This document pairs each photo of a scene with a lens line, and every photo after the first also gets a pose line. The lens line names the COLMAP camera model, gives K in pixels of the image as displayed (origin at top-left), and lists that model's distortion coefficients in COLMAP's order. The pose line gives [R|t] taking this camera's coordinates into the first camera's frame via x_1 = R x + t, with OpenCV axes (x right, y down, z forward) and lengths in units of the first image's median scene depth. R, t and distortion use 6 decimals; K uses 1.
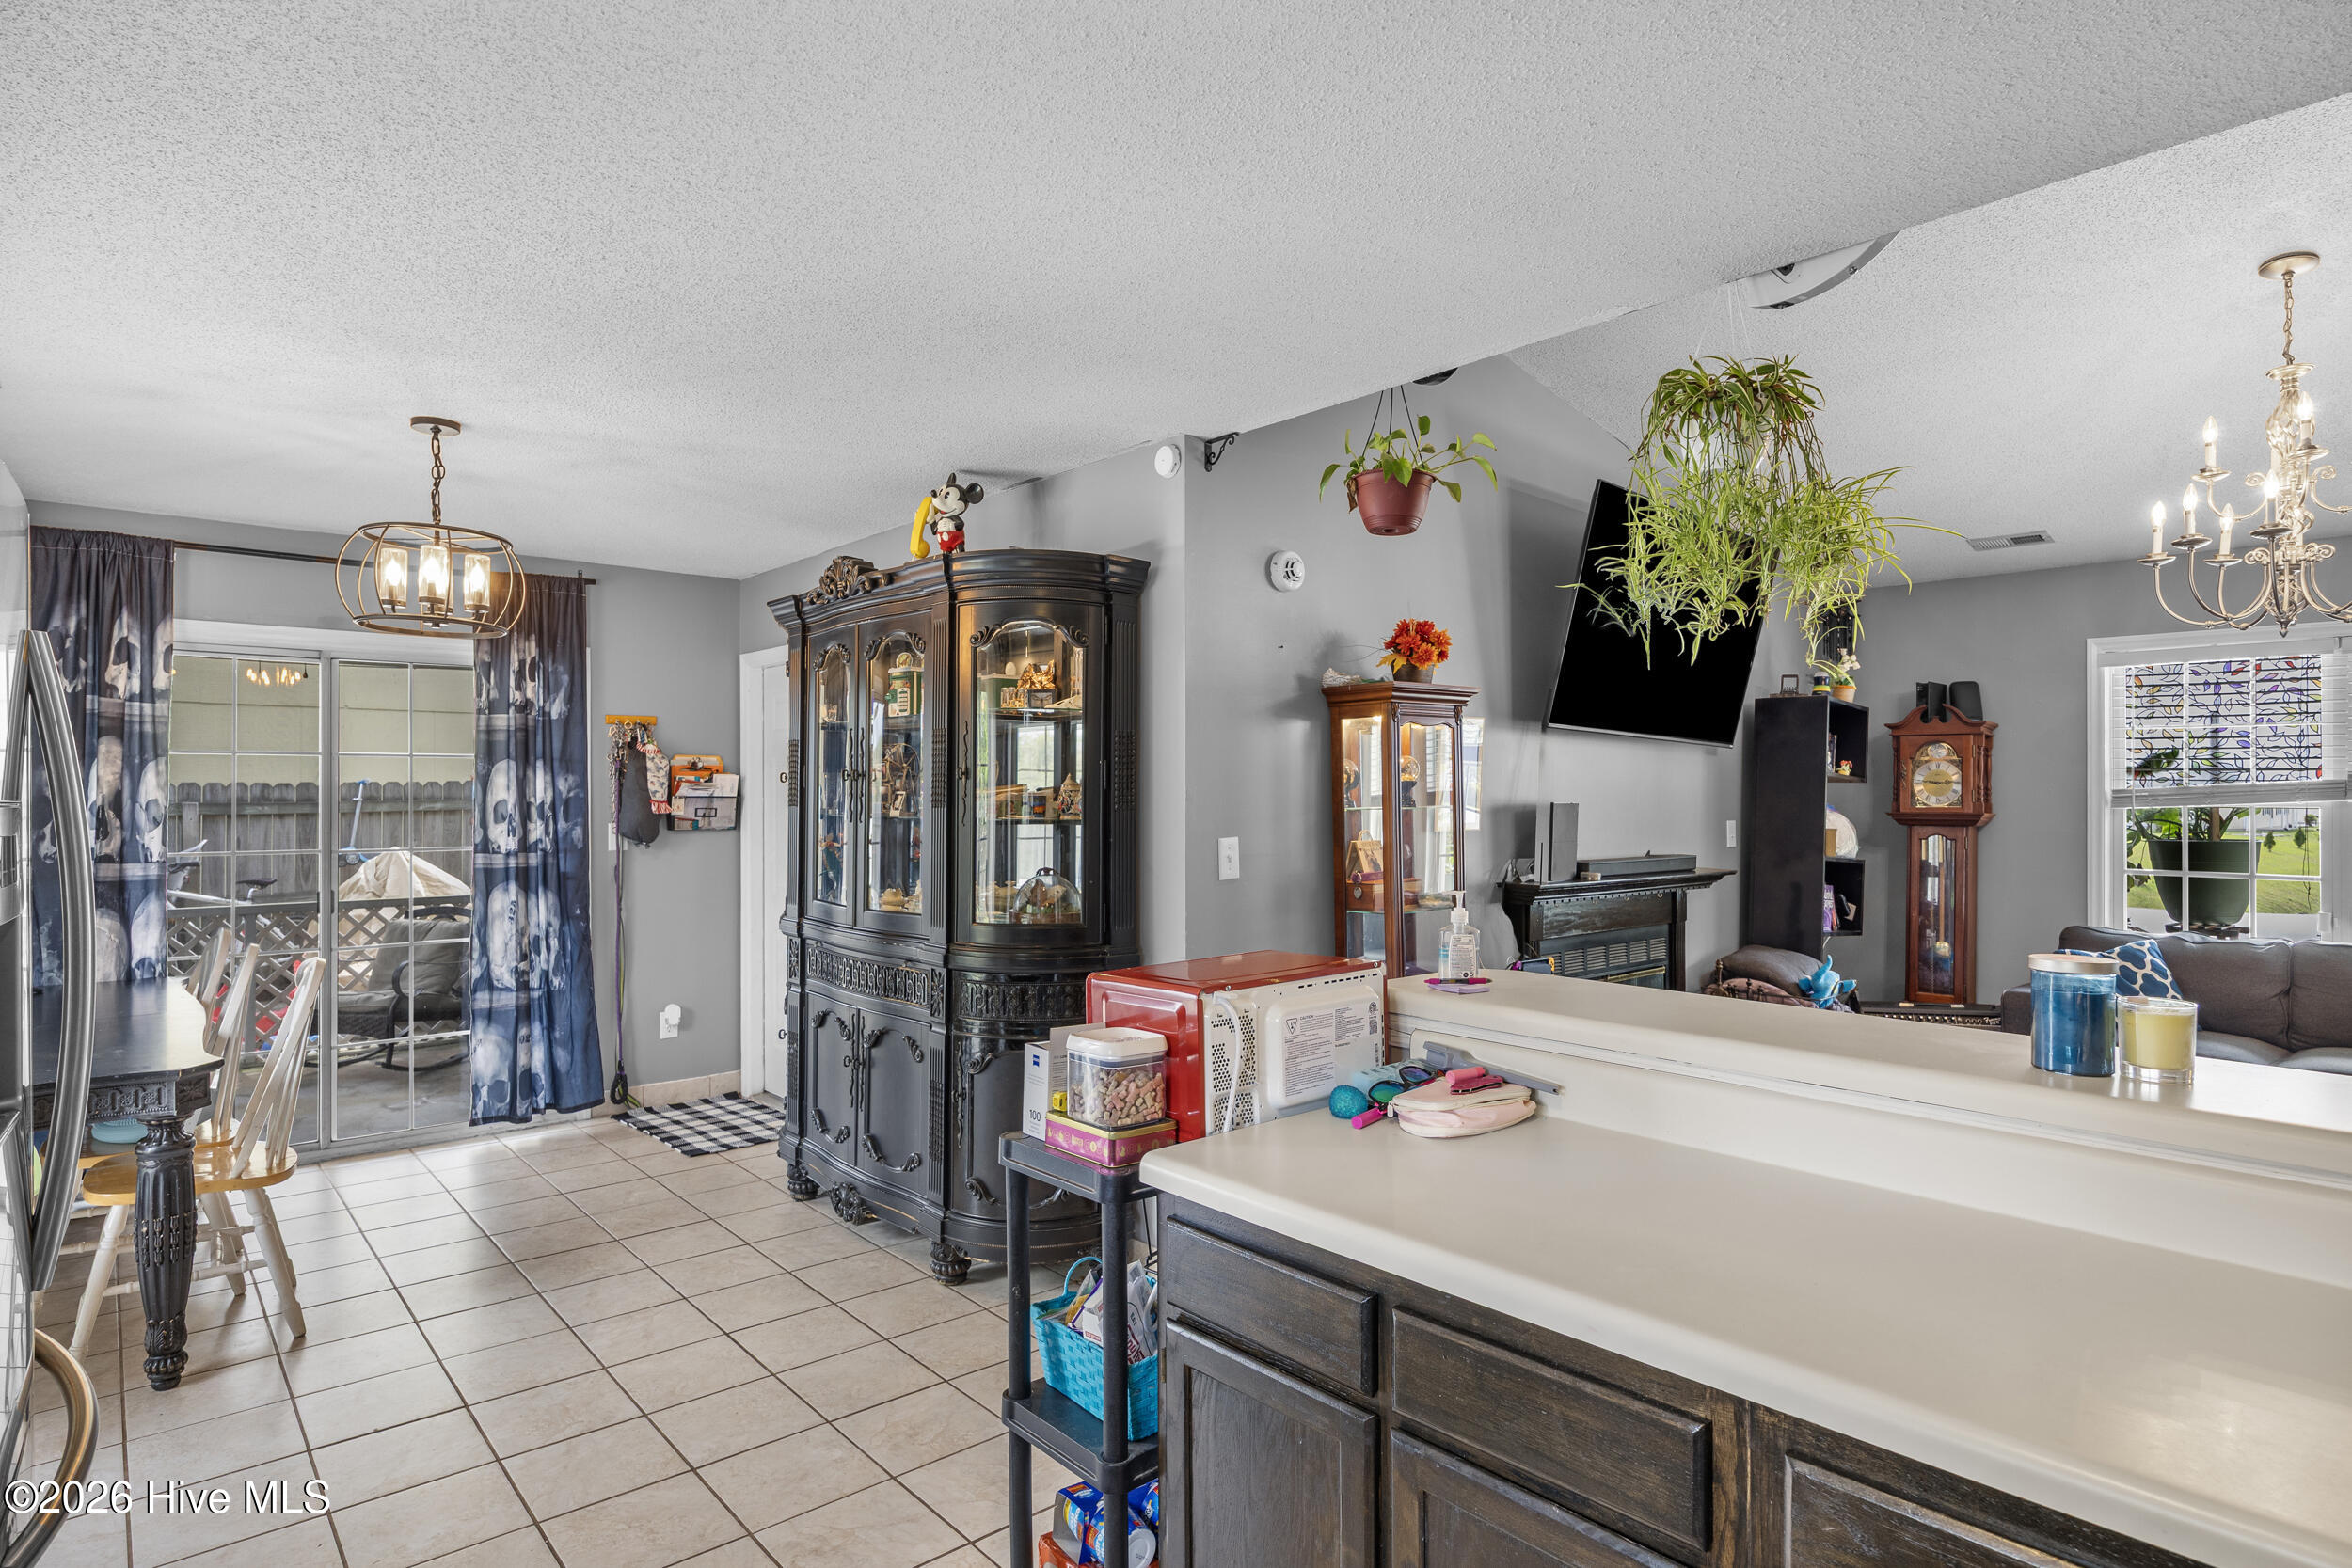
lens RADIAL K [[1240.0, 0, 1170.8], [0, 1240.0, 794.4], [0, 0, 1]] dist [0.000618, -0.001177]
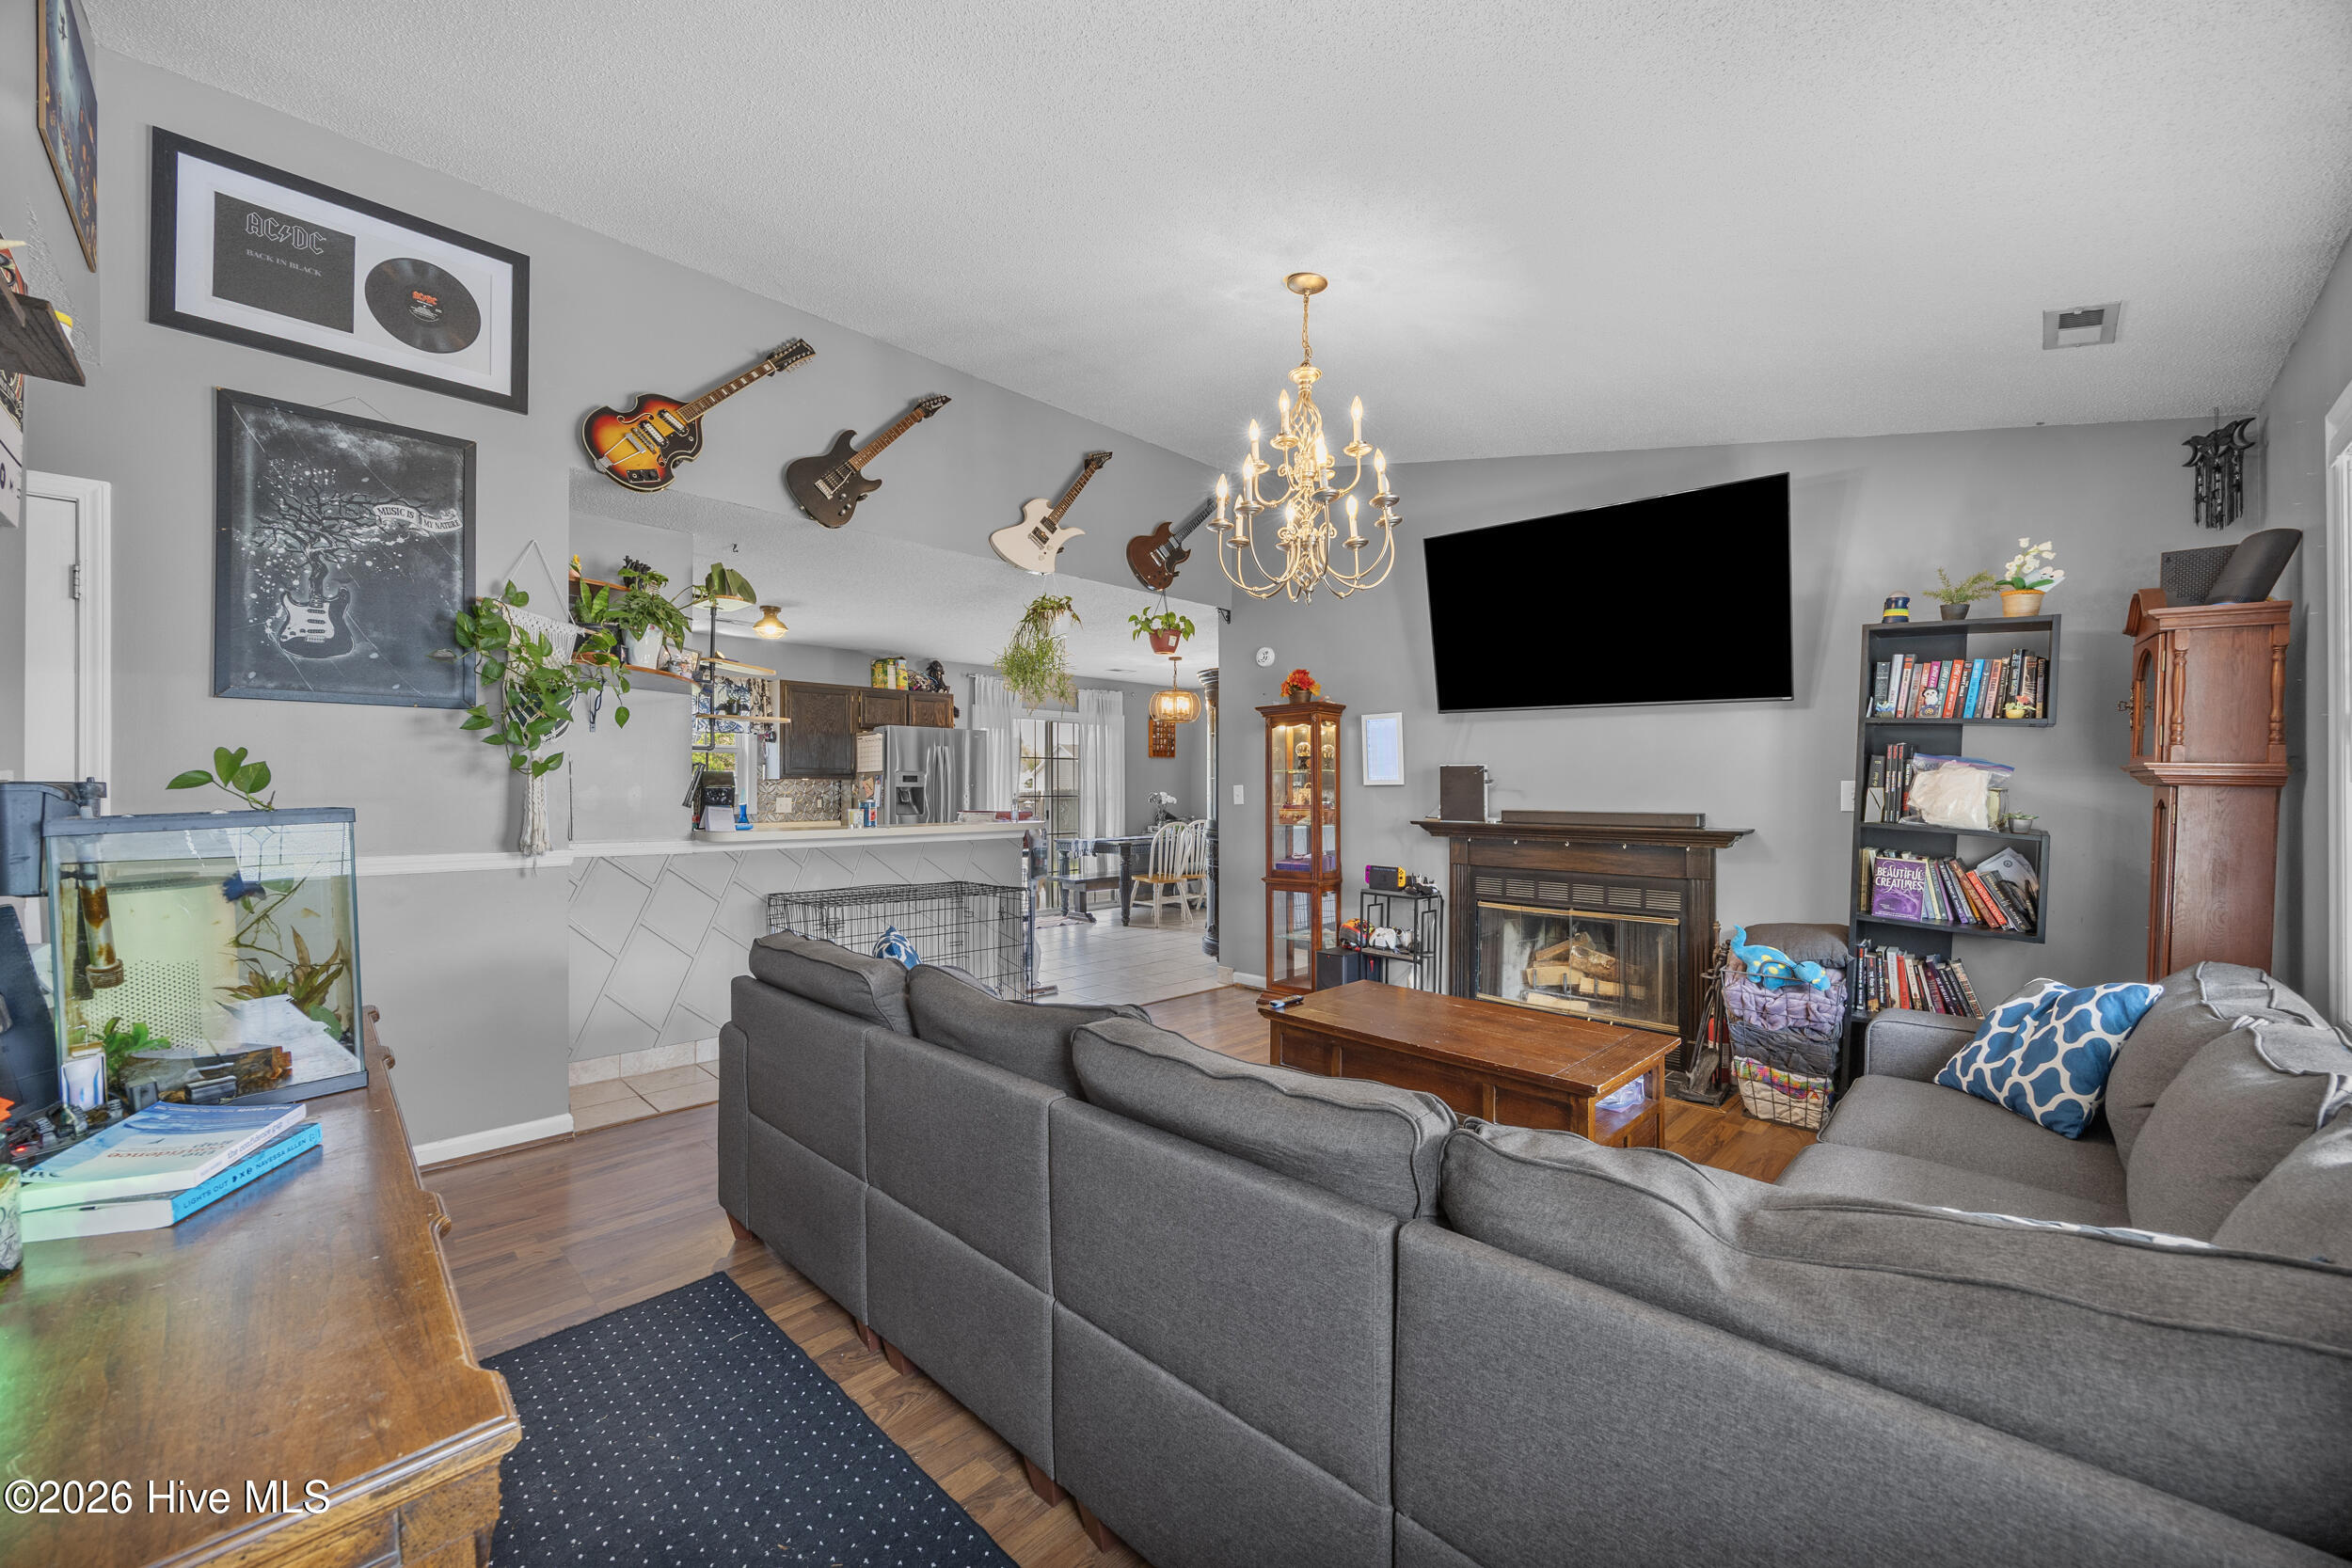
lens RADIAL K [[899.0, 0, 1162.7], [0, 899.0, 789.1], [0, 0, 1]] dist [-0.004104, -0.000781]
pose [[0.057105, -0.001682, -0.998367, 1.156917], [0.001455, 0.999998, -0.001602, 0.030663], [0.998367, -0.001361, 0.057107, 0.539266]]
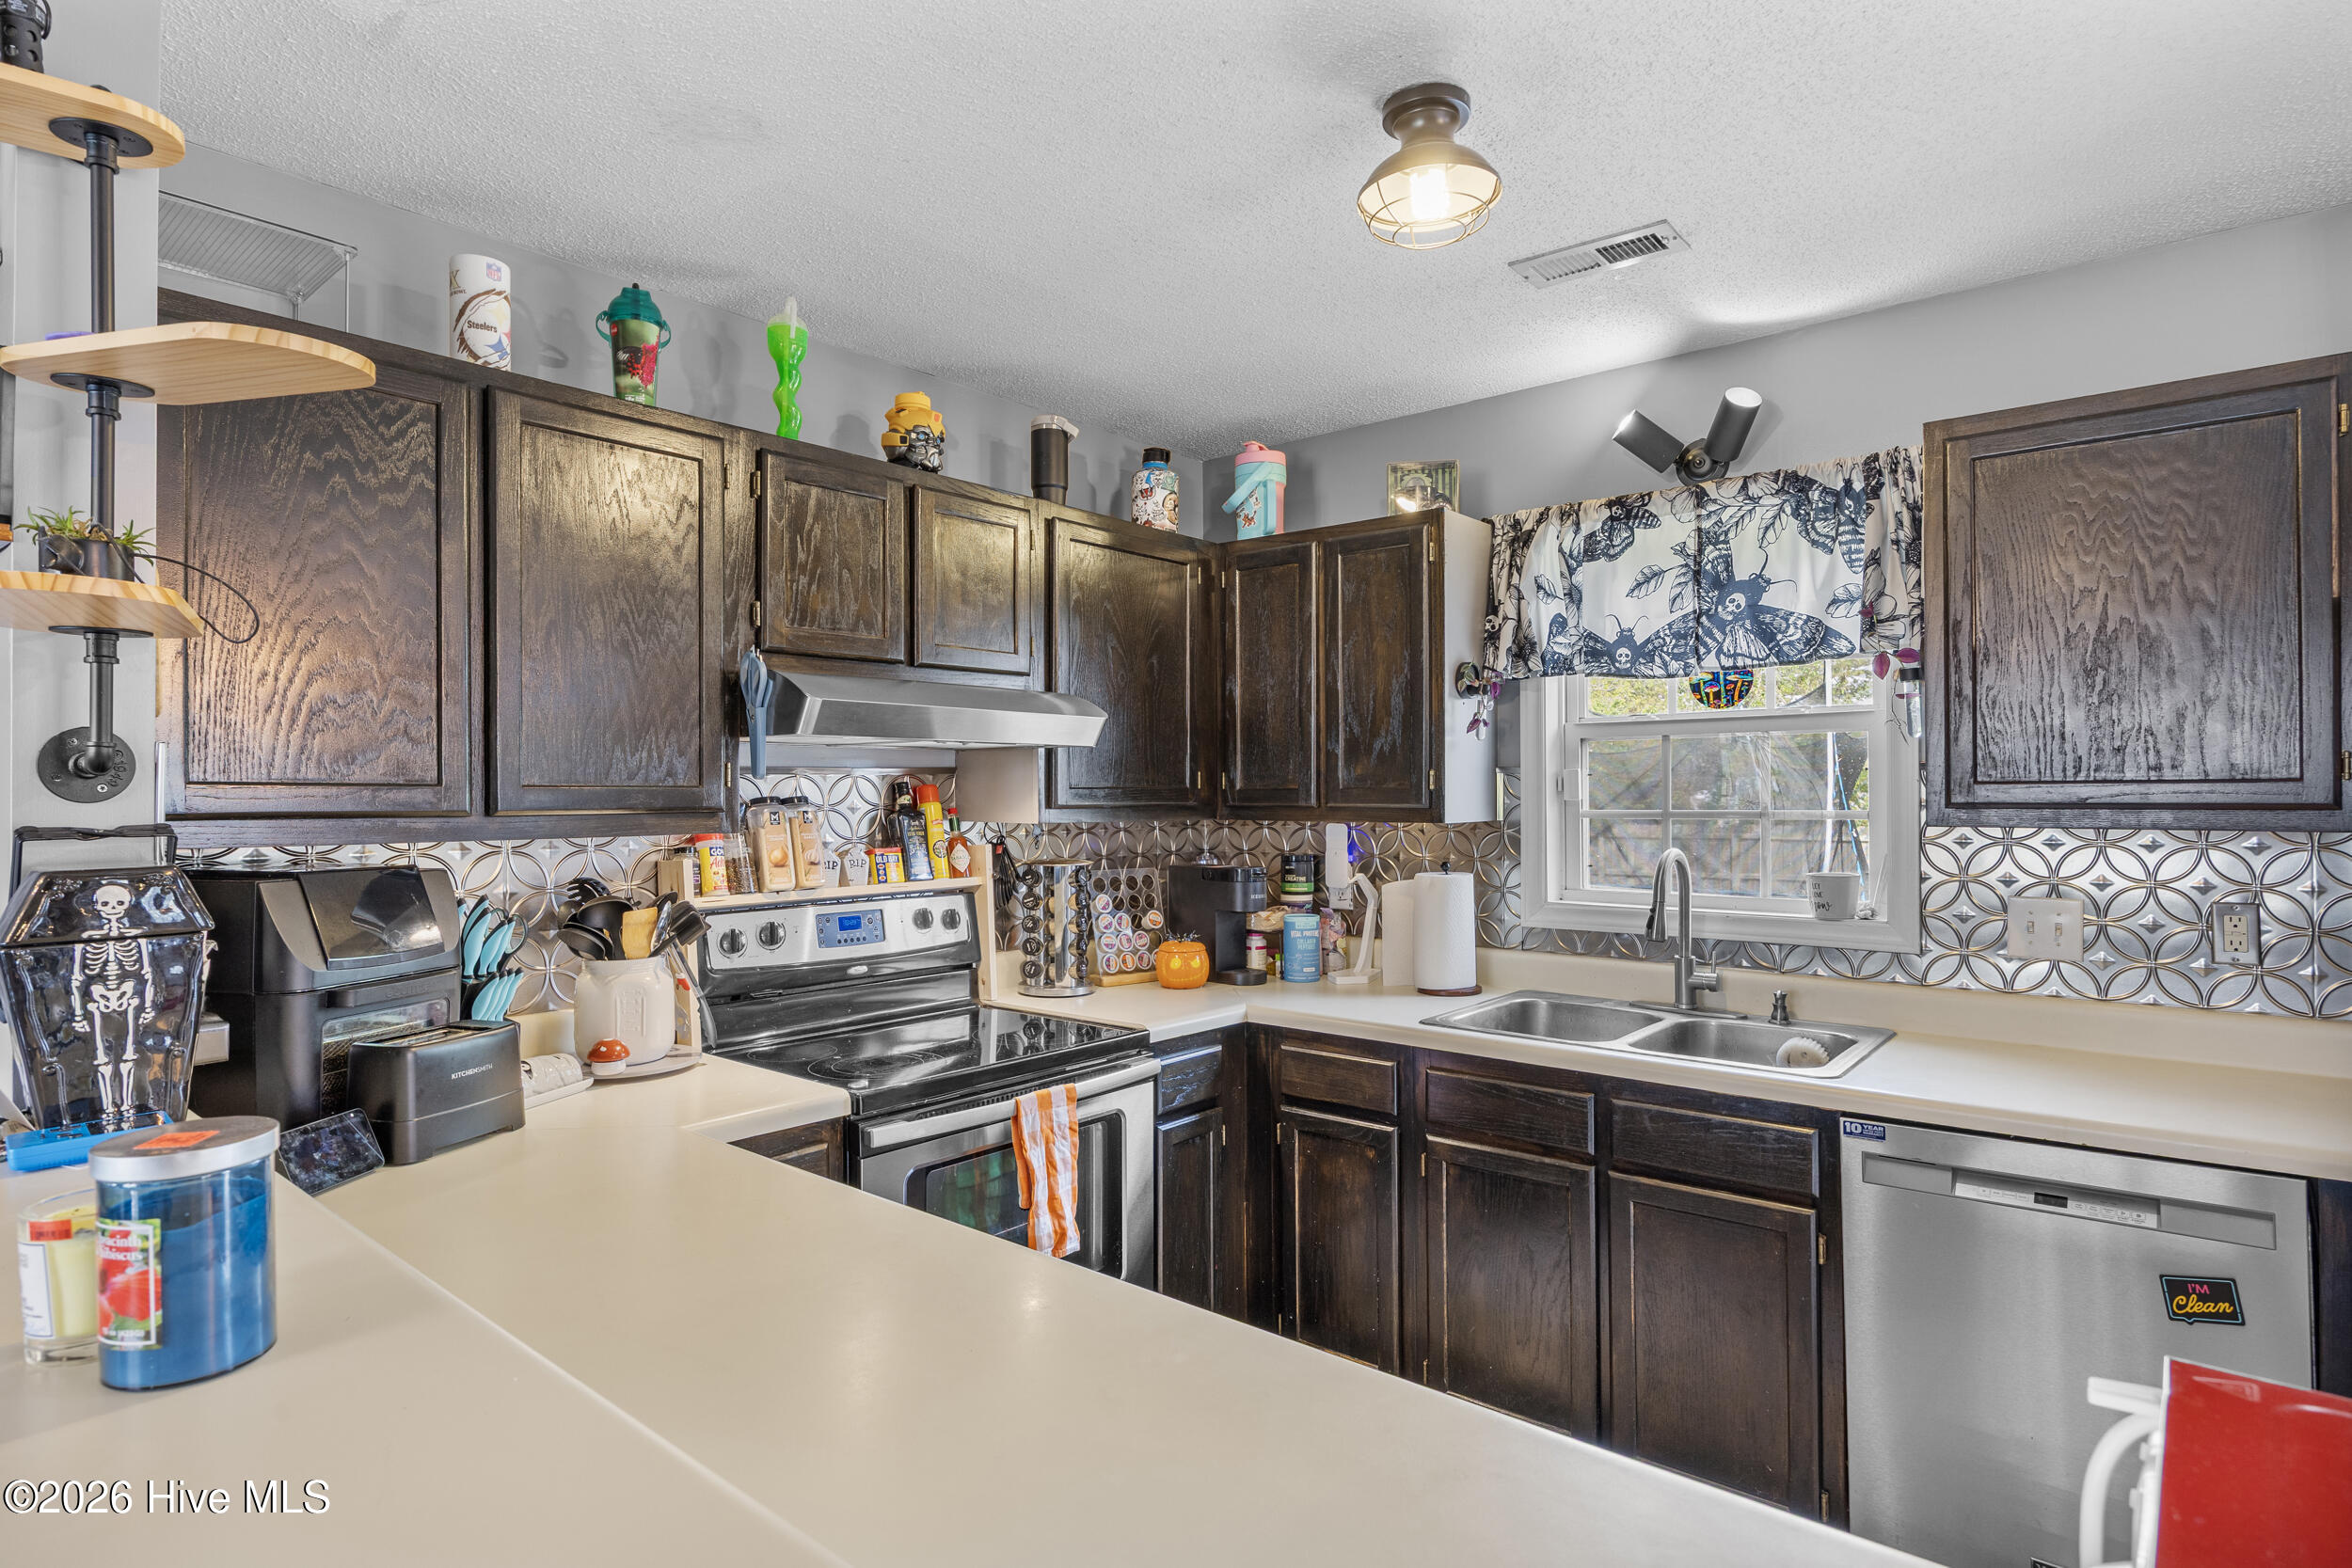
lens RADIAL K [[1240.0, 0, 1178.0], [0, 1240.0, 789.1], [0, 0, 1]] dist [0.000618, -0.001177]
pose [[-0.989312, 0.004342, -0.145749, 0.131003], [0.004808, 0.999984, -0.002844, -0.001028], [0.145735, -0.003514, -0.989317, 0.455612]]
